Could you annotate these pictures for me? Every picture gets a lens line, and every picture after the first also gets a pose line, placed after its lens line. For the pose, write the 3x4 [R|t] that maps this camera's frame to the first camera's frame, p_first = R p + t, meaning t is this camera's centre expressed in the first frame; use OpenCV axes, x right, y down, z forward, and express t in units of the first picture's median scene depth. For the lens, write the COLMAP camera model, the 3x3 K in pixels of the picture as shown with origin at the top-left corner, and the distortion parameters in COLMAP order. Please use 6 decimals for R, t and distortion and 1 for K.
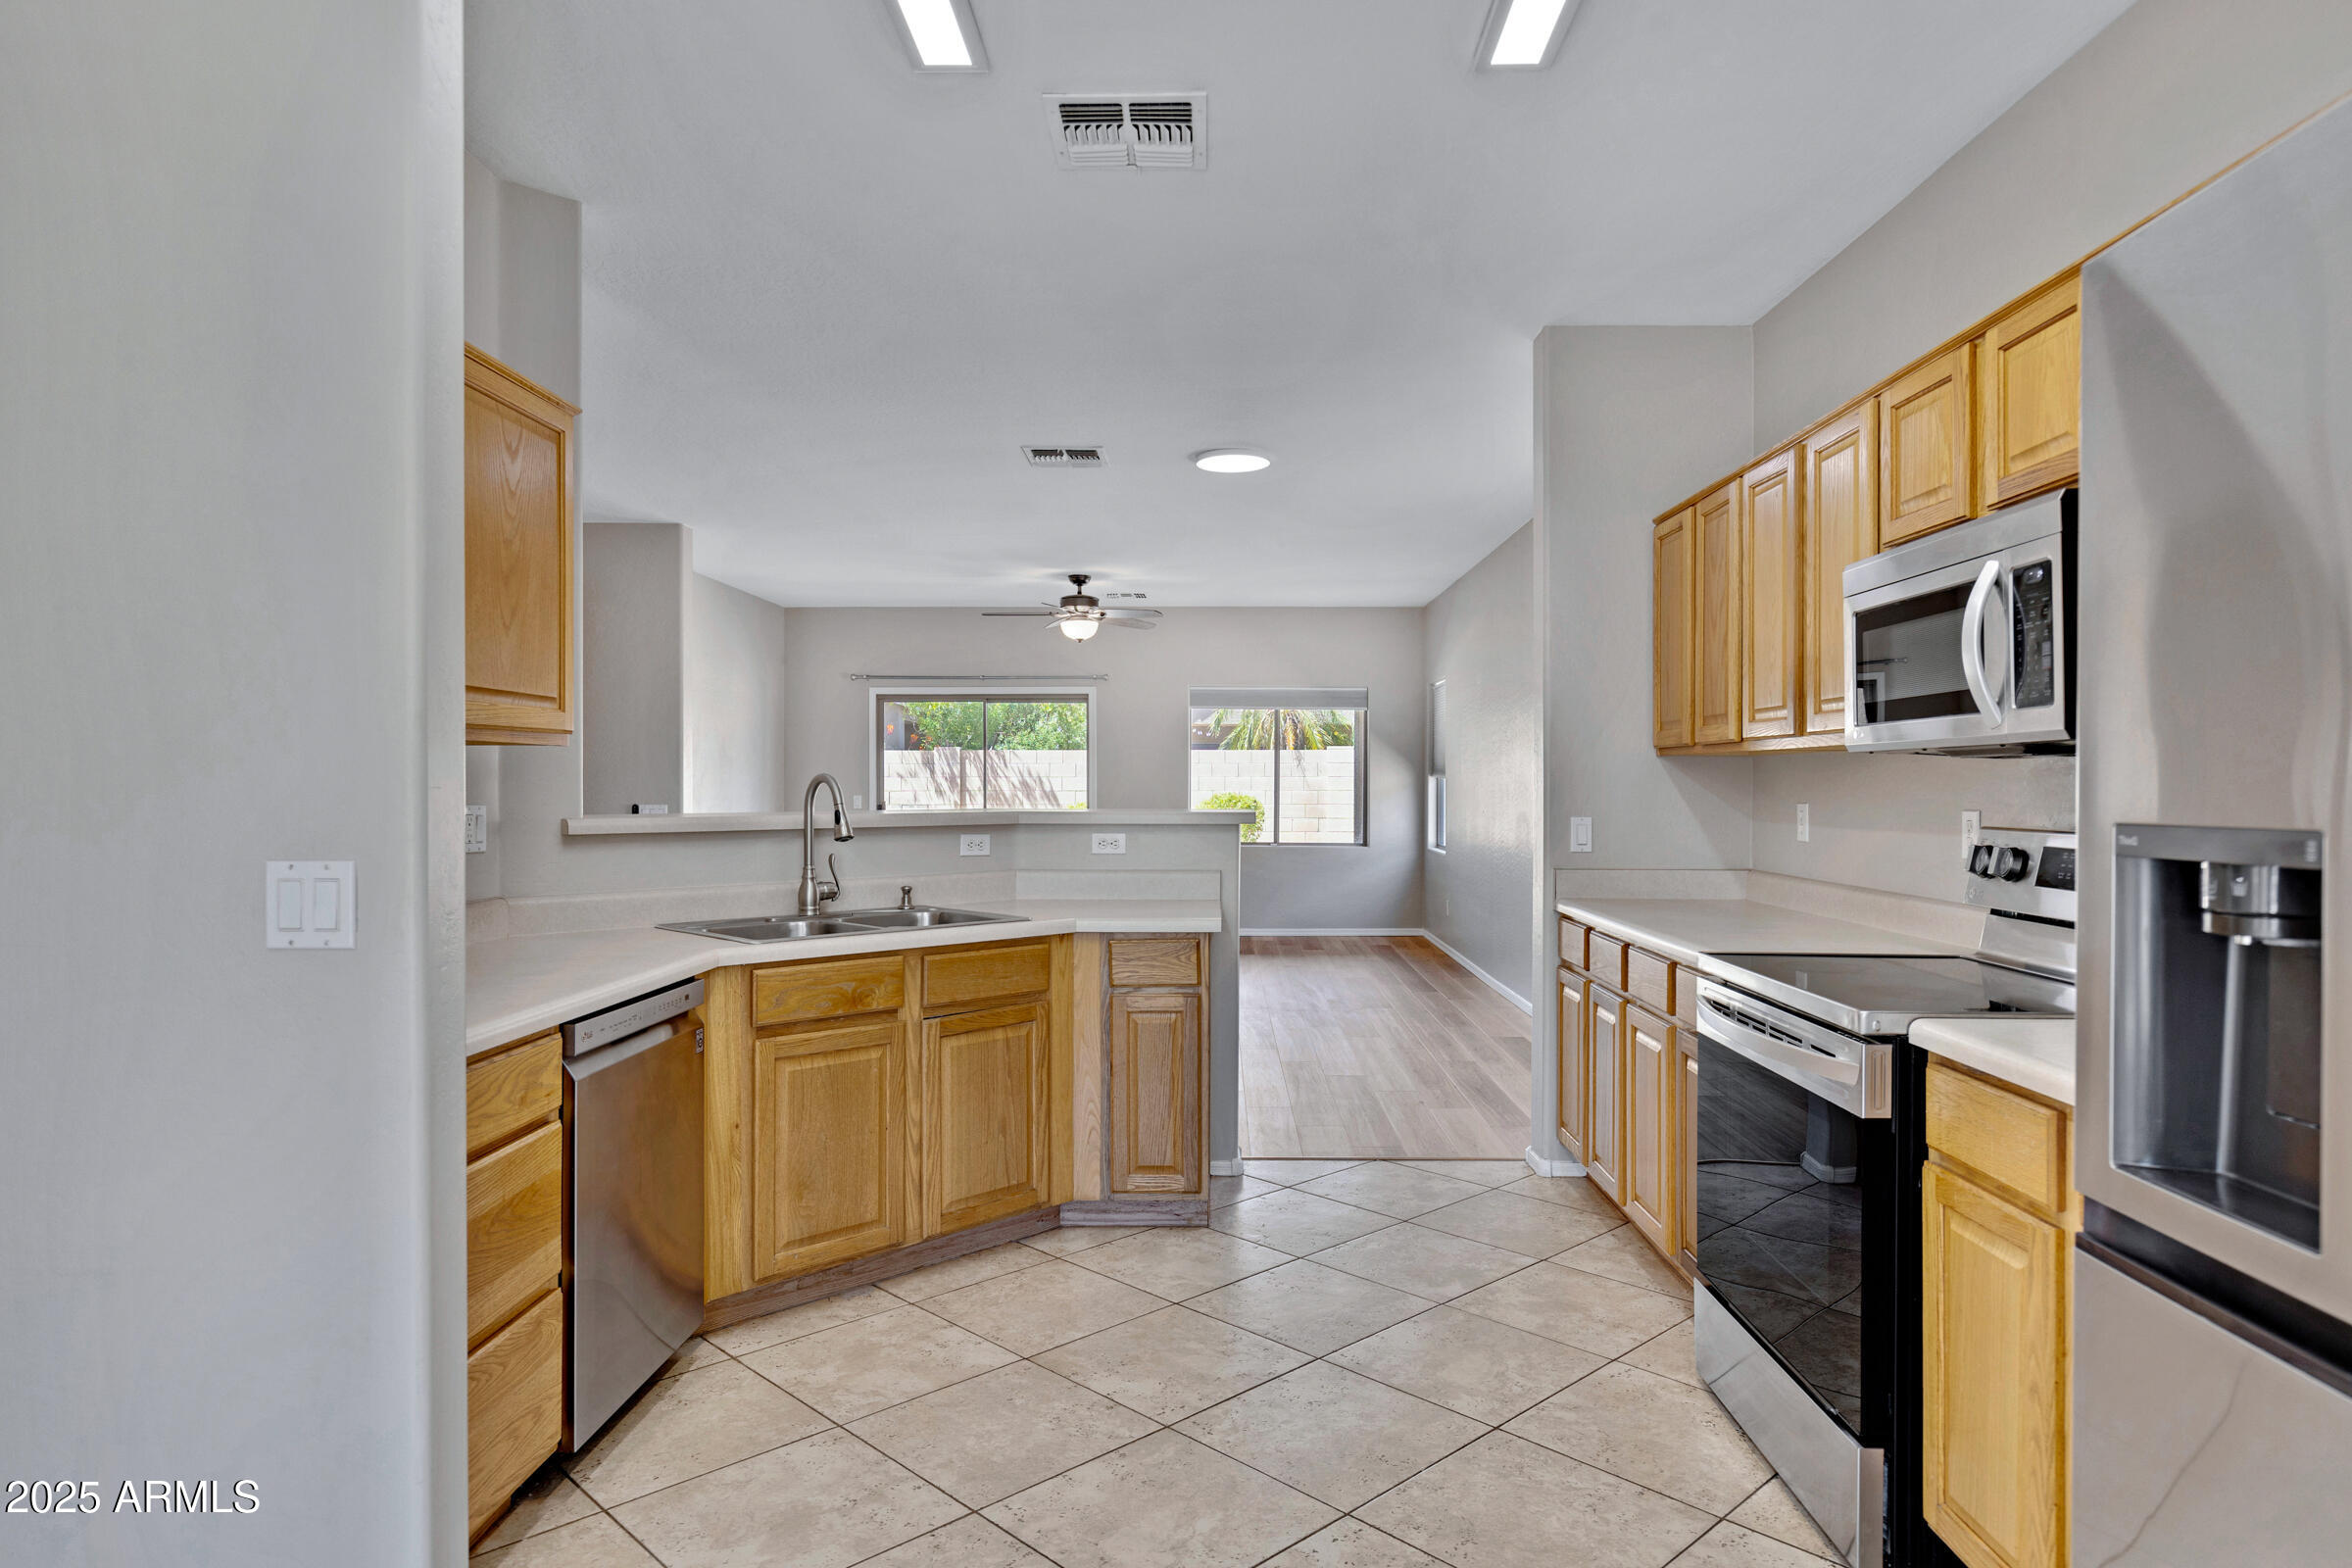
lens RADIAL K [[1359.0, 0, 1177.4], [0, 1359.0, 790.7], [0, 0, 1]] dist [-0.002684, 0.000185]
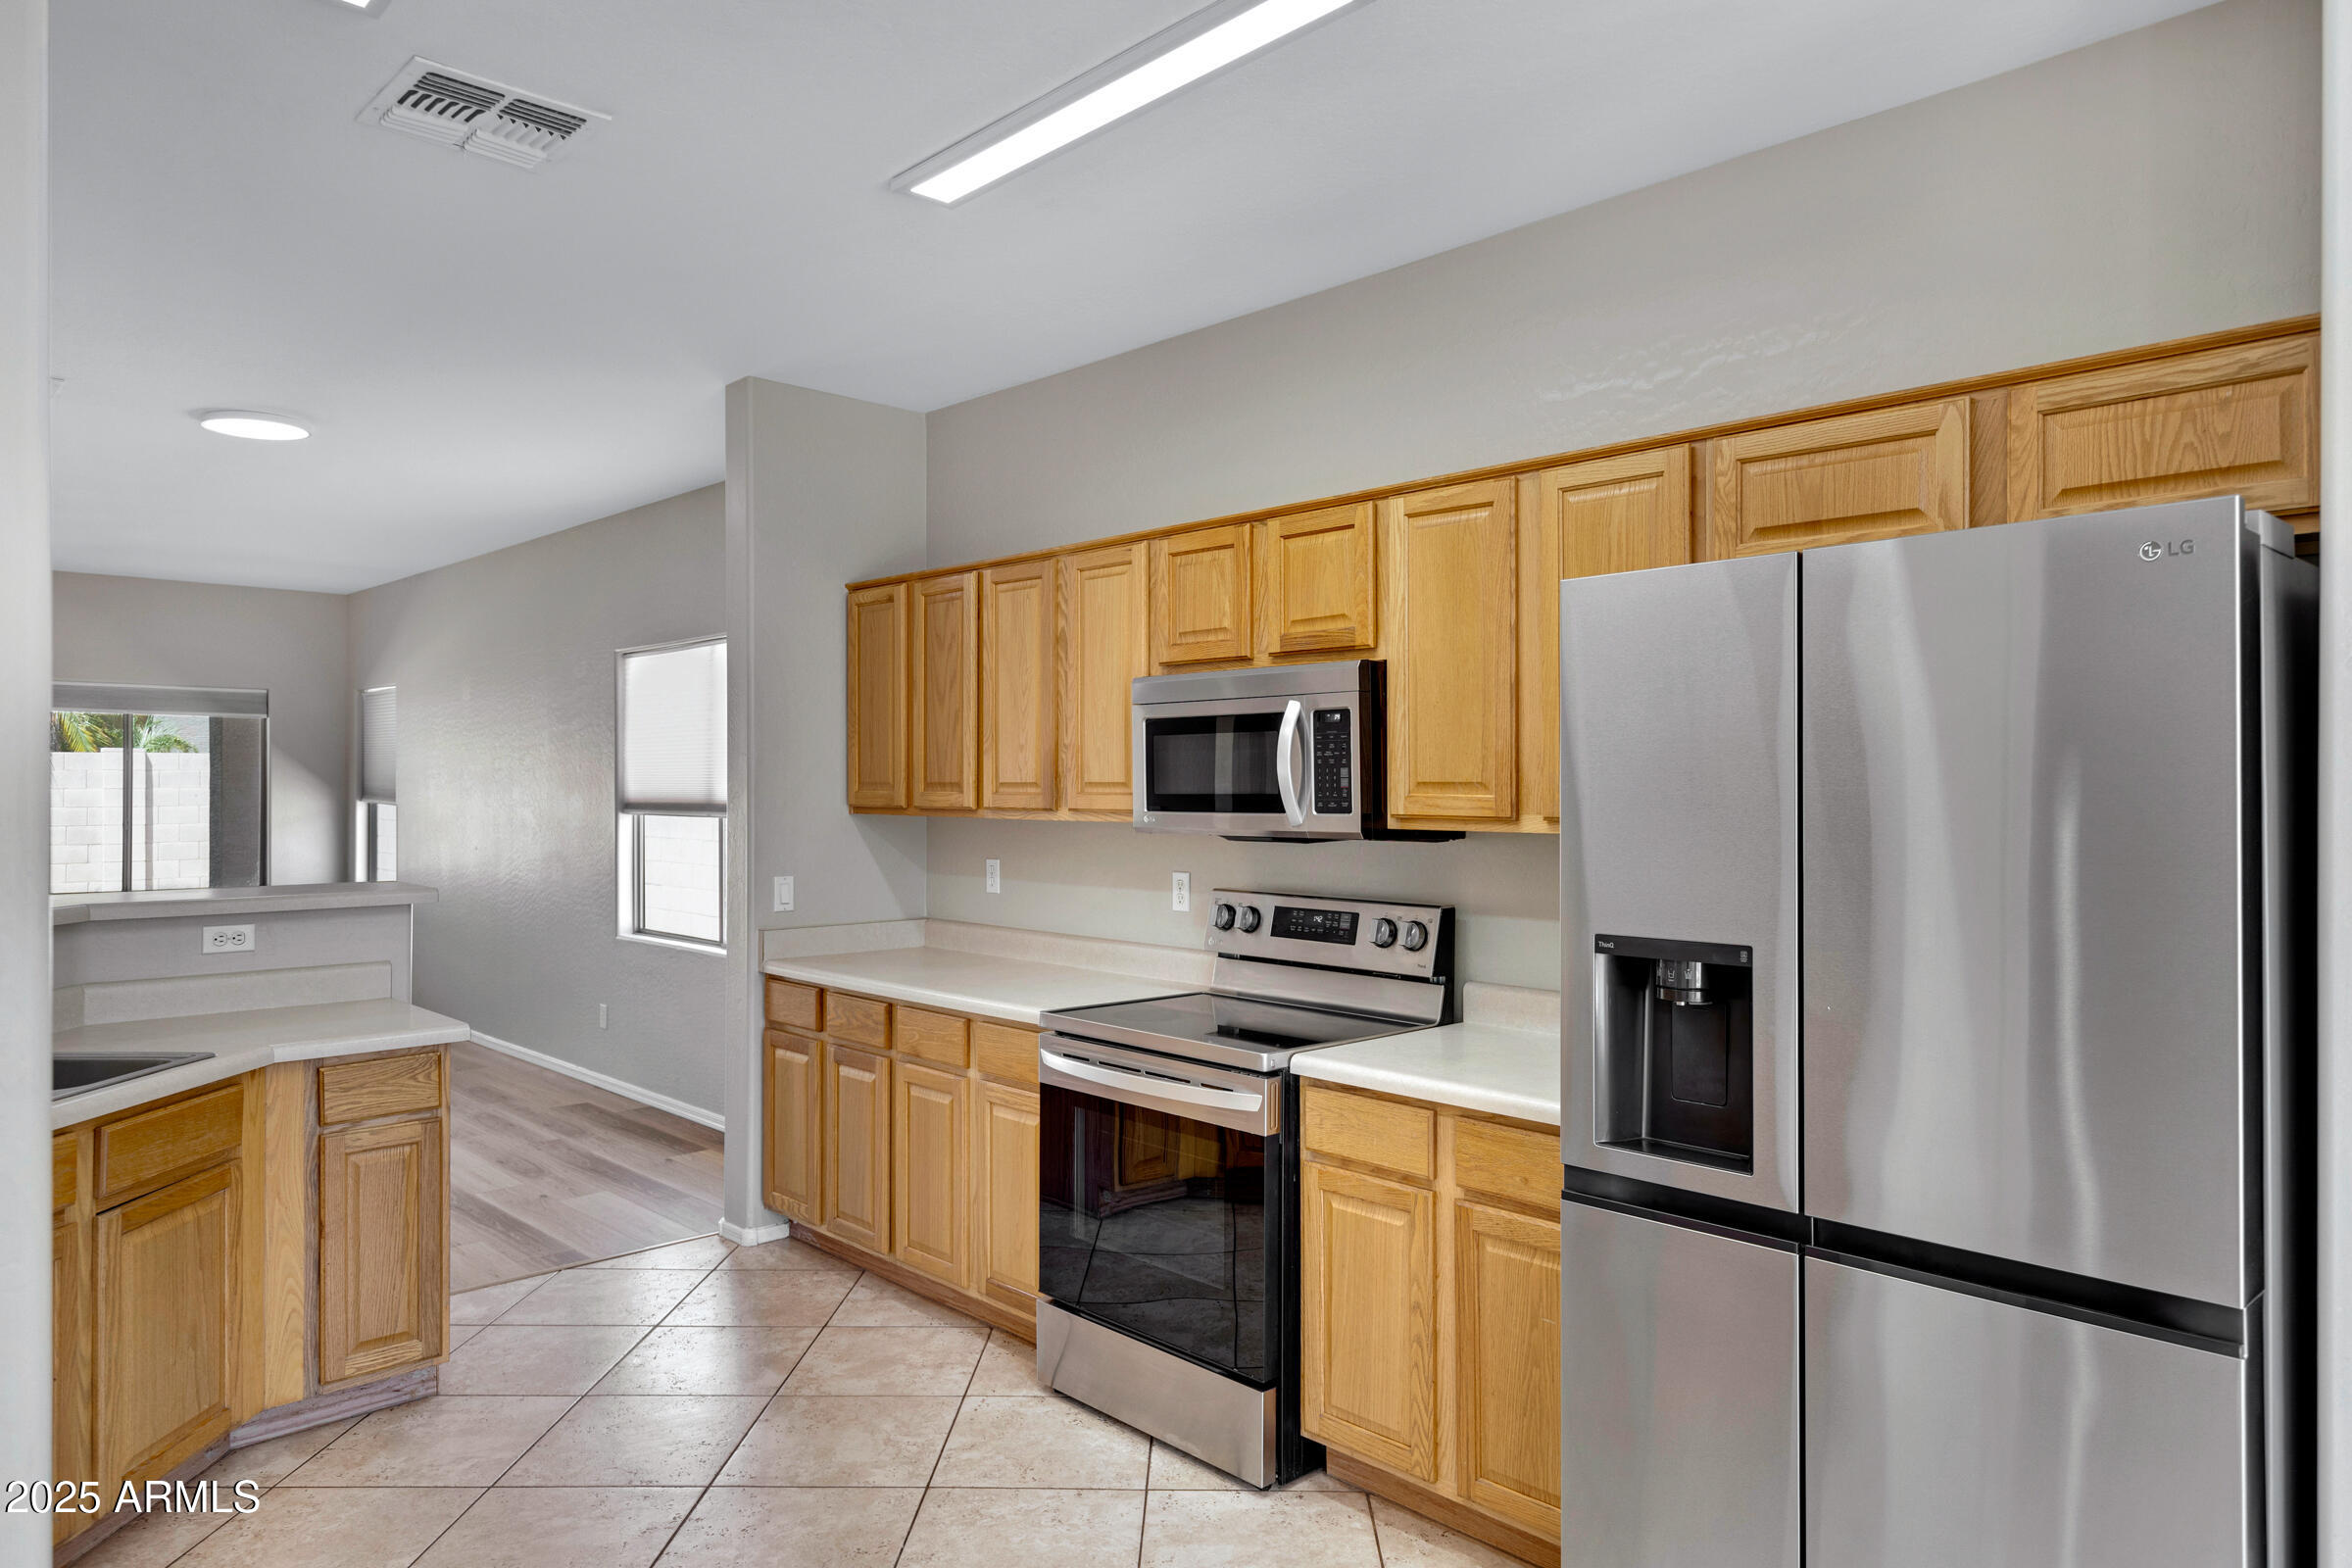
lens RADIAL K [[1489.2, 0, 1176.0], [0, 1489.2, 784.0], [0, 0, 1]] dist [0.003125, -0.000234]
pose [[0.707786, -0.002989, 0.706420, -0.334031], [0.005184, 0.999986, -0.000963, -0.056315], [-0.706408, 0.004344, 0.707792, 0.031355]]
